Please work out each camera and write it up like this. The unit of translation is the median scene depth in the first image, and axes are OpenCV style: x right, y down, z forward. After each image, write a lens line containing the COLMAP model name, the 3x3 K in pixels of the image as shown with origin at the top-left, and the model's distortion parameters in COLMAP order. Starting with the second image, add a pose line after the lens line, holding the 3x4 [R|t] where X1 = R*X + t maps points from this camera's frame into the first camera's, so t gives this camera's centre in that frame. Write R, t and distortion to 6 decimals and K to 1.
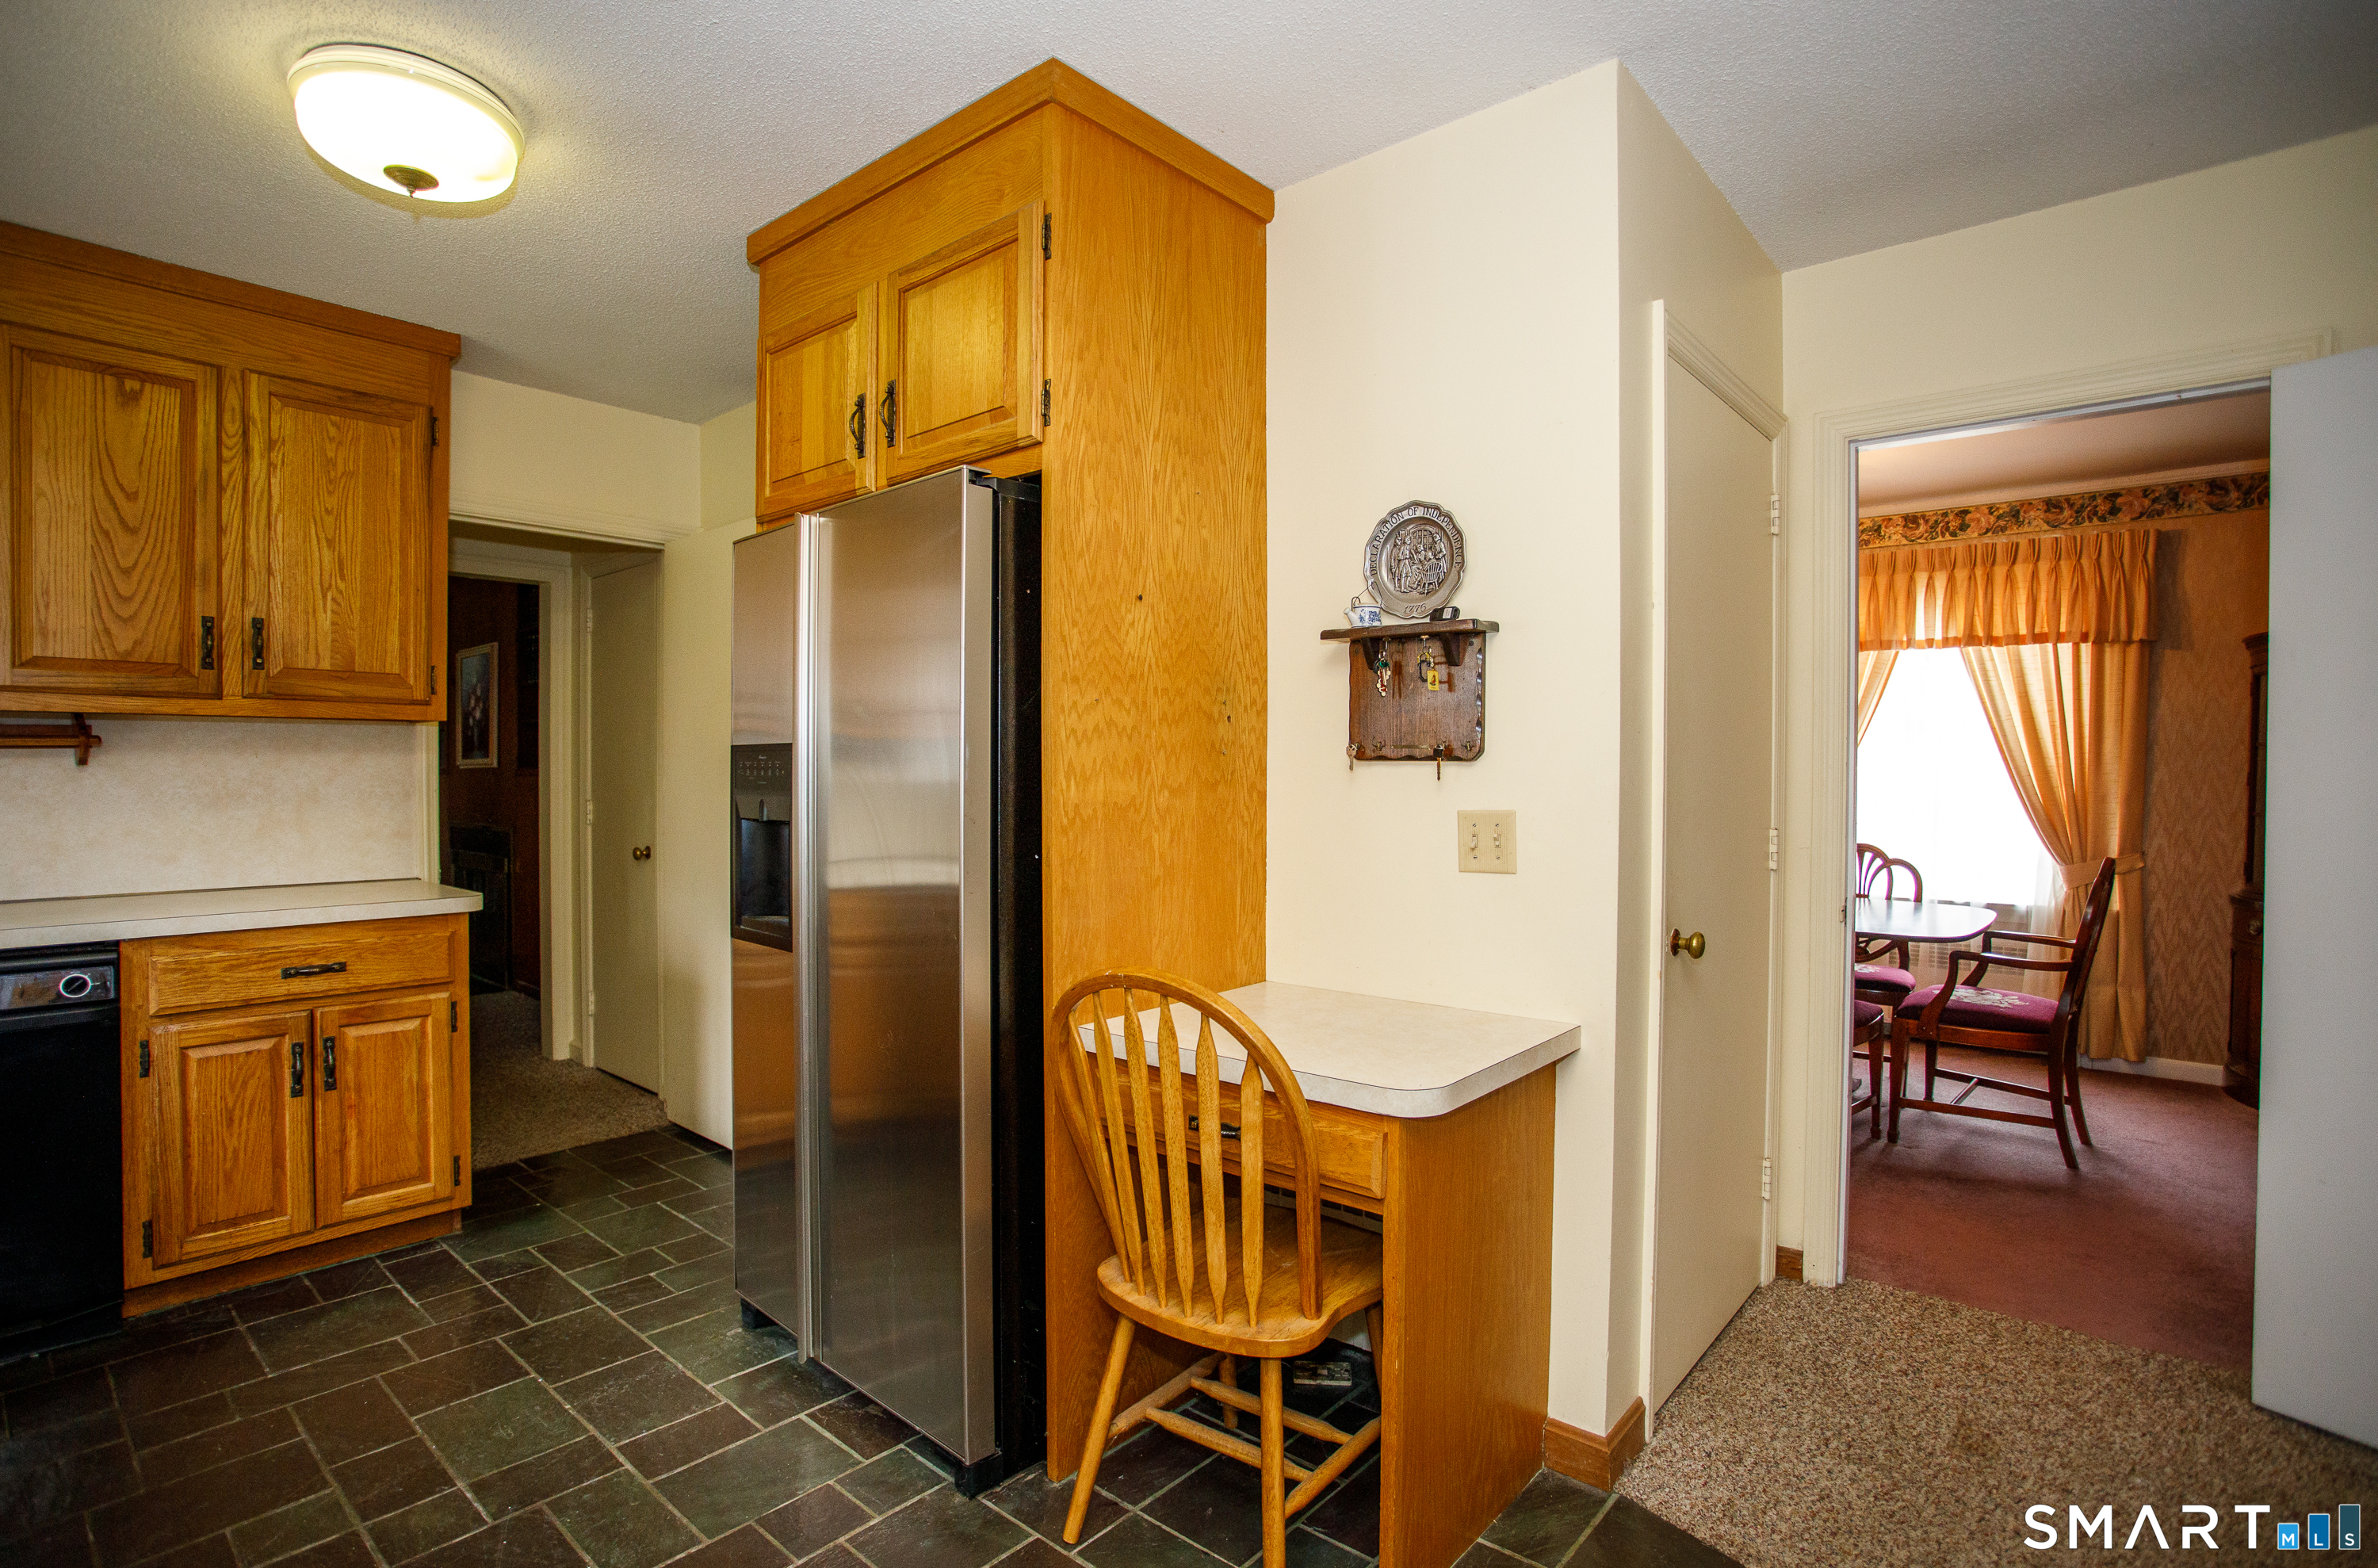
lens RADIAL K [[1158.7, 0, 1181.5], [0, 1158.7, 785.6], [0, 0, 1]] dist [-0.067066, 0.025110]
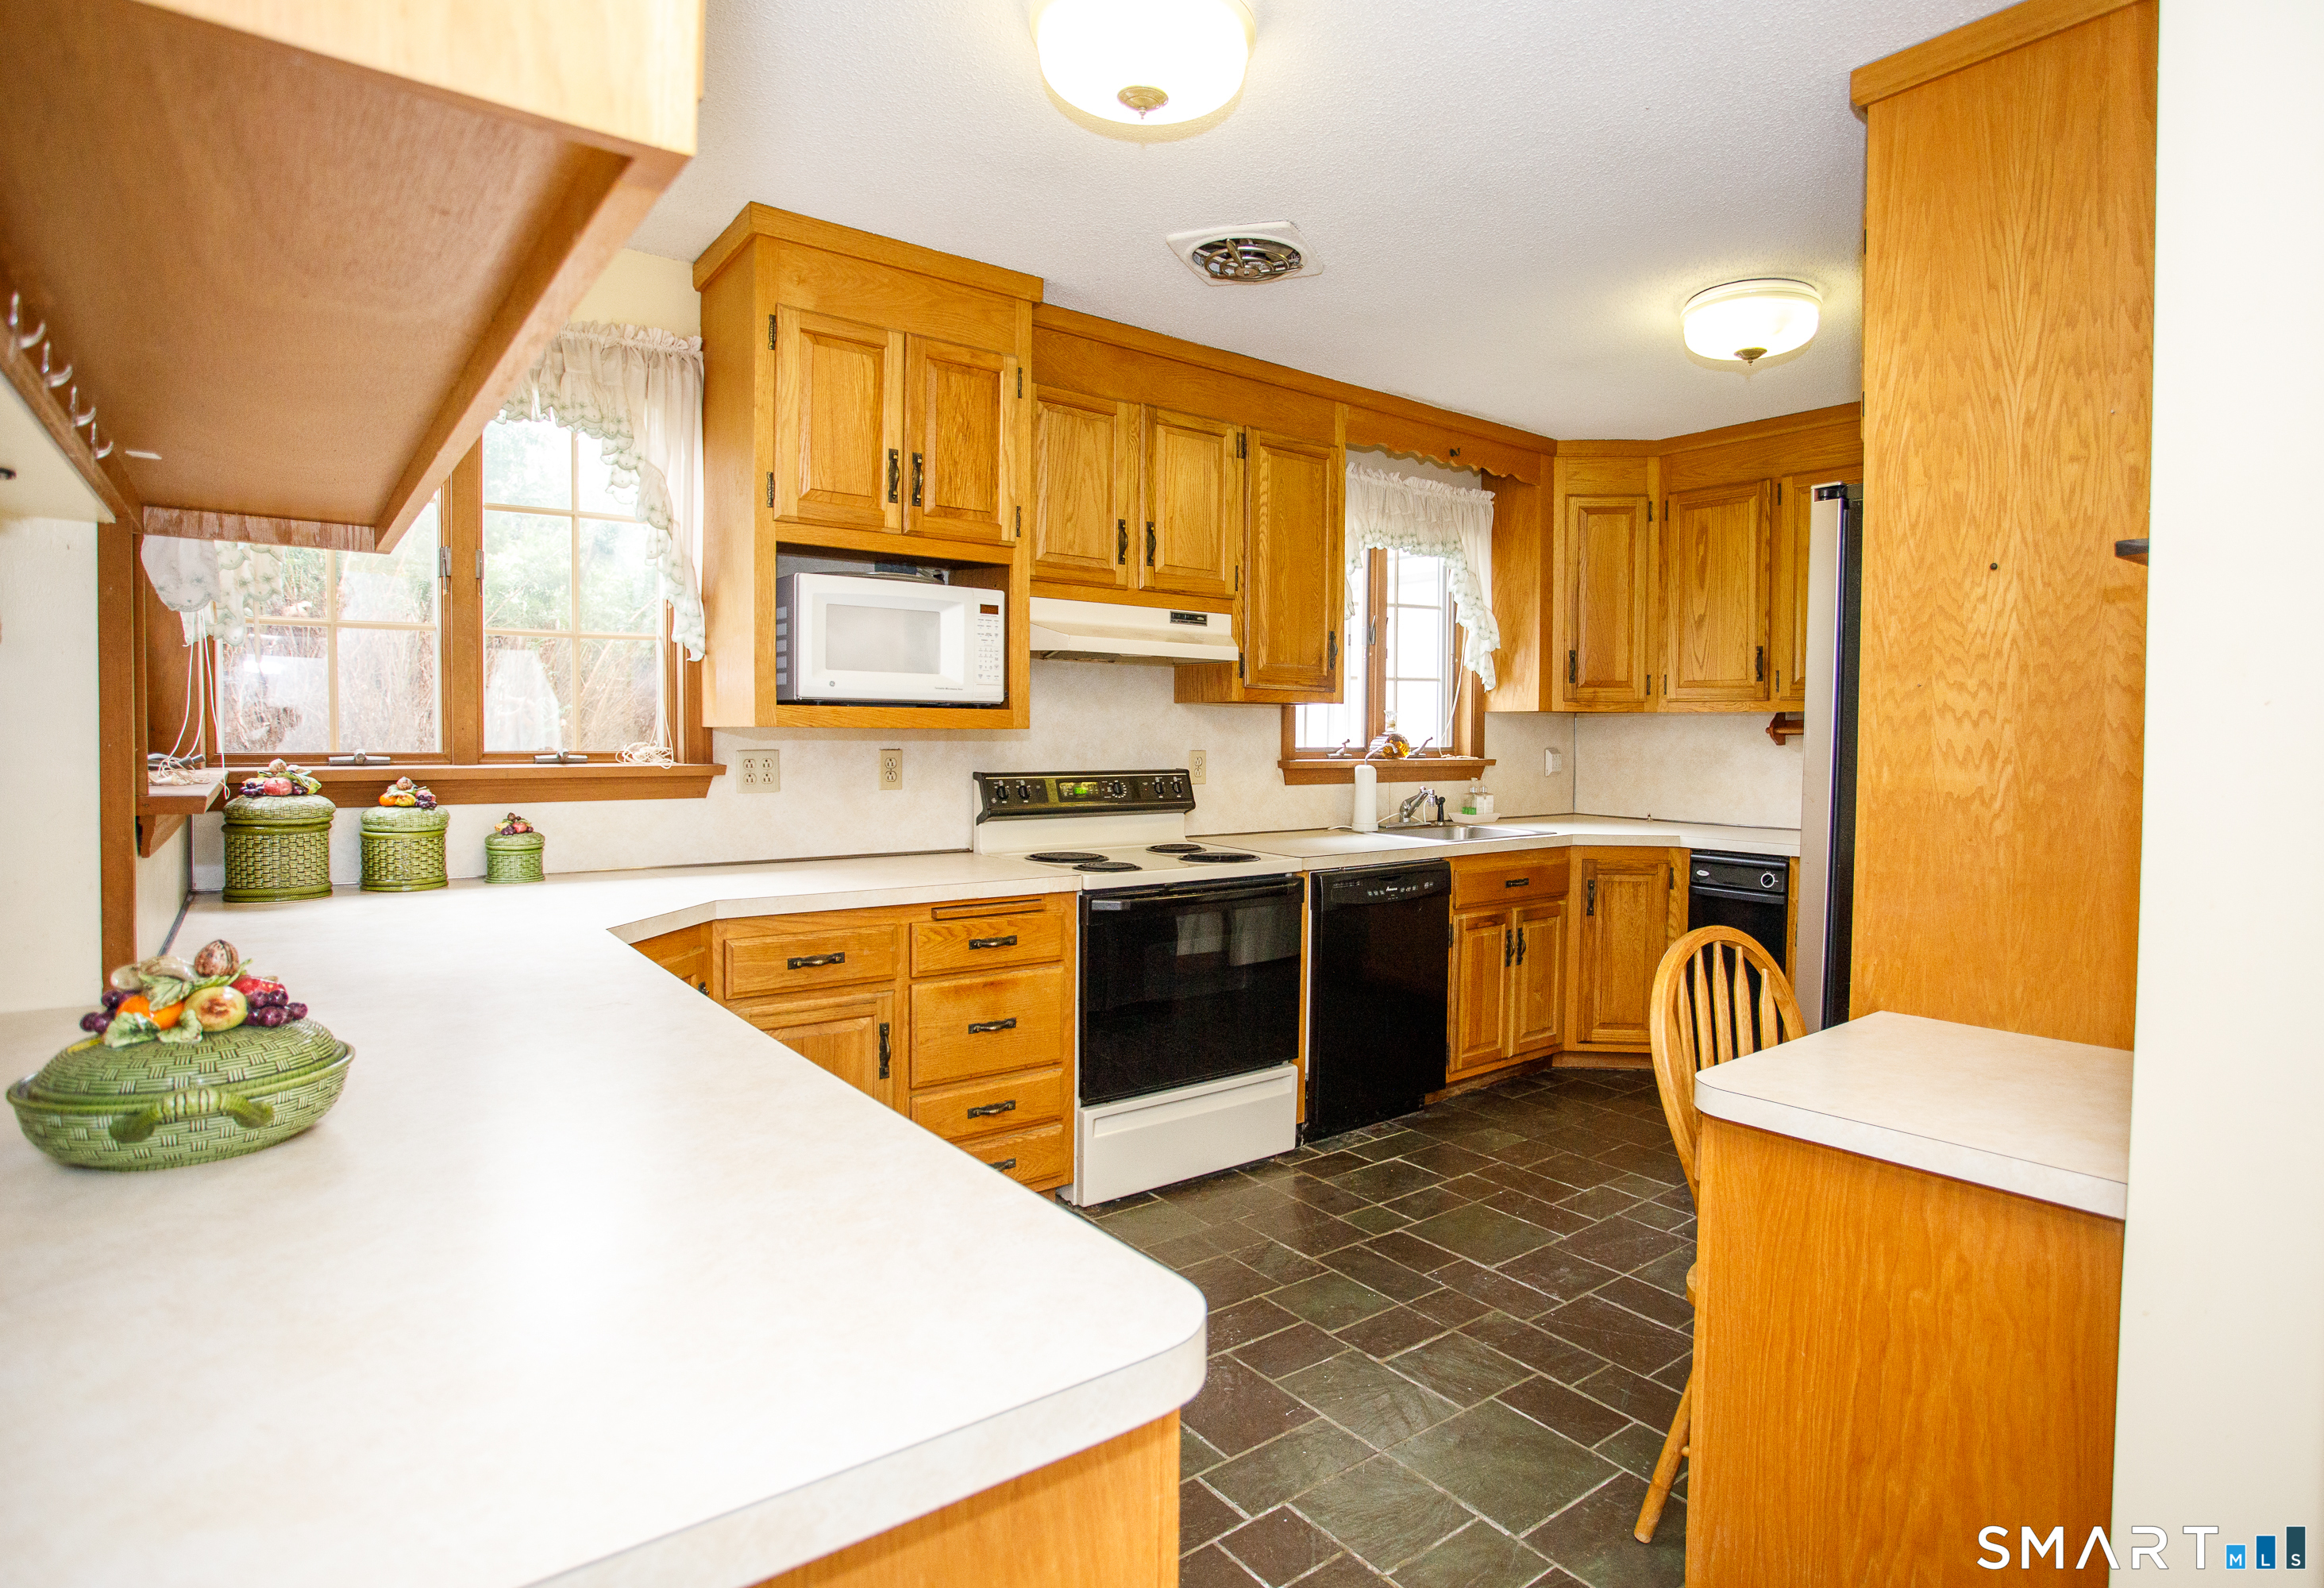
lens RADIAL K [[1209.3, 0, 1225.4], [0, 1209.3, 769.4], [0, 0, 1]] dist [-0.065795, 0.000998]
pose [[-0.181967, 0.025306, -0.982979, 0.779481], [-0.022324, 0.999305, 0.029859, -0.015801], [0.983051, 0.027378, -0.181275, 0.471659]]
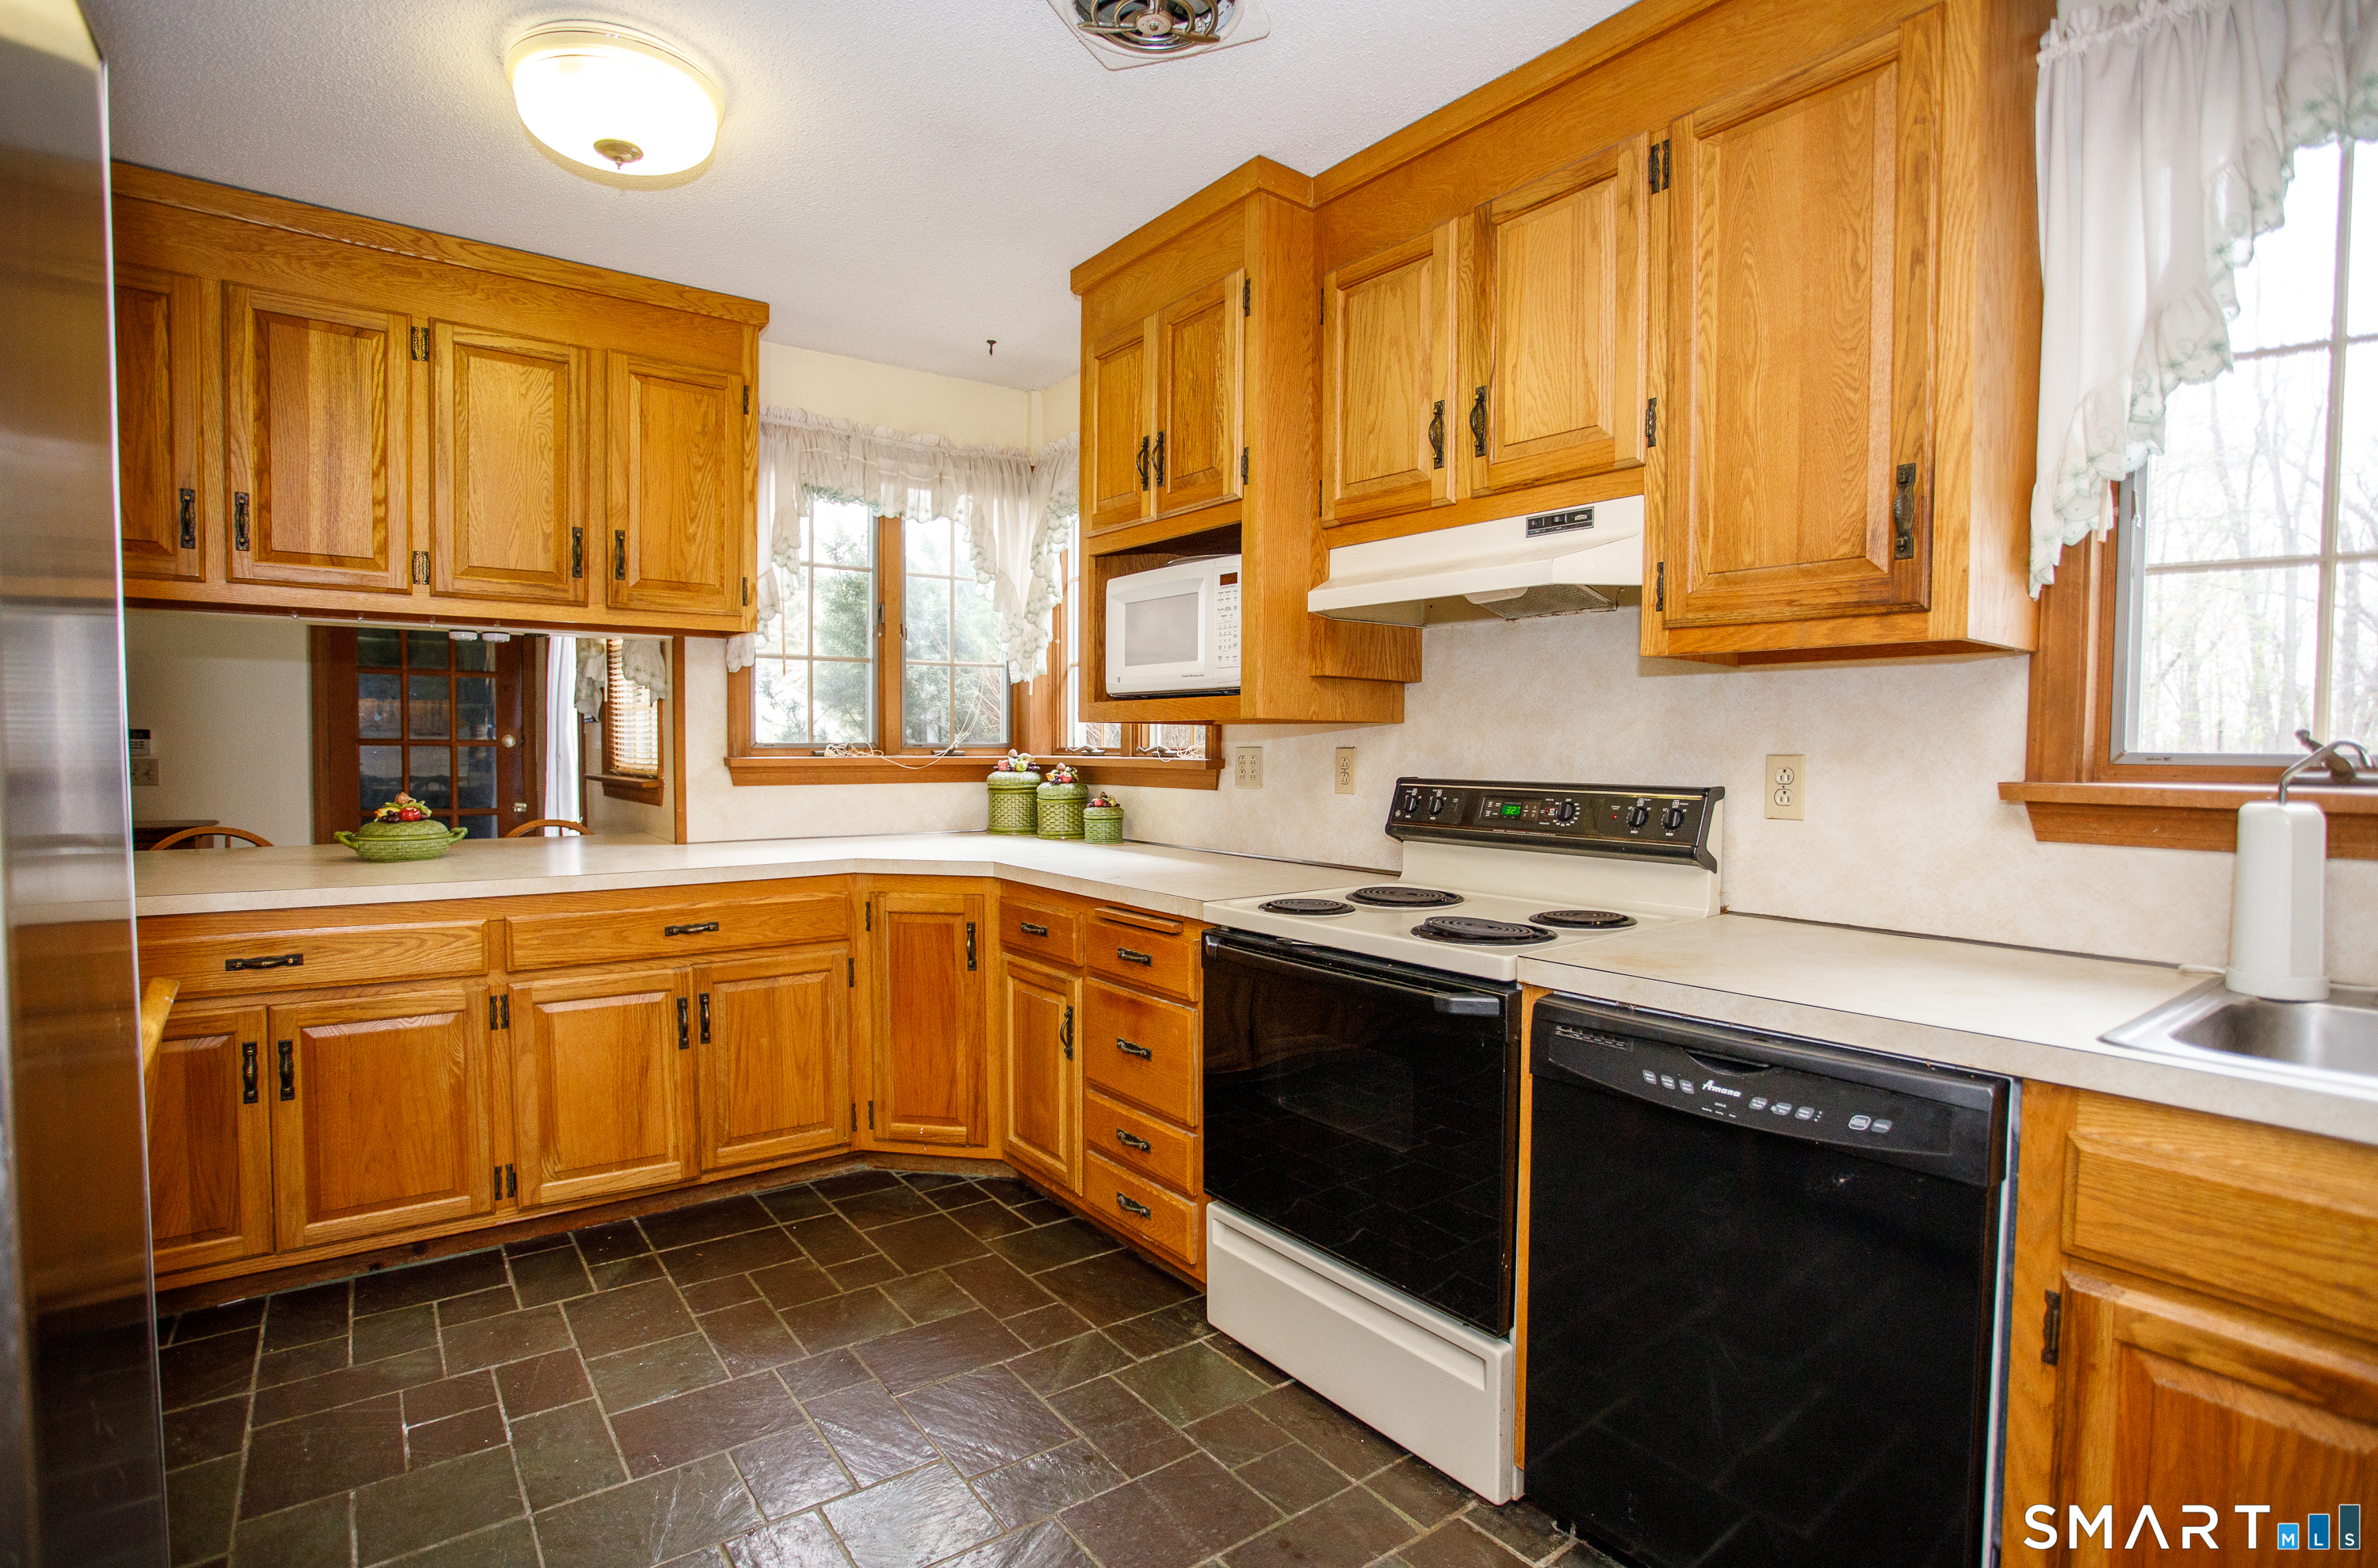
lens RADIAL K [[1158.7, 0, 1181.5], [0, 1158.7, 785.6], [0, 0, 1]] dist [-0.067066, 0.025110]
pose [[-0.977660, -0.018988, 0.209334, -0.520617], [-0.009453, 0.998875, 0.046460, -0.003919], [-0.209981, 0.043443, -0.976740, 0.990977]]
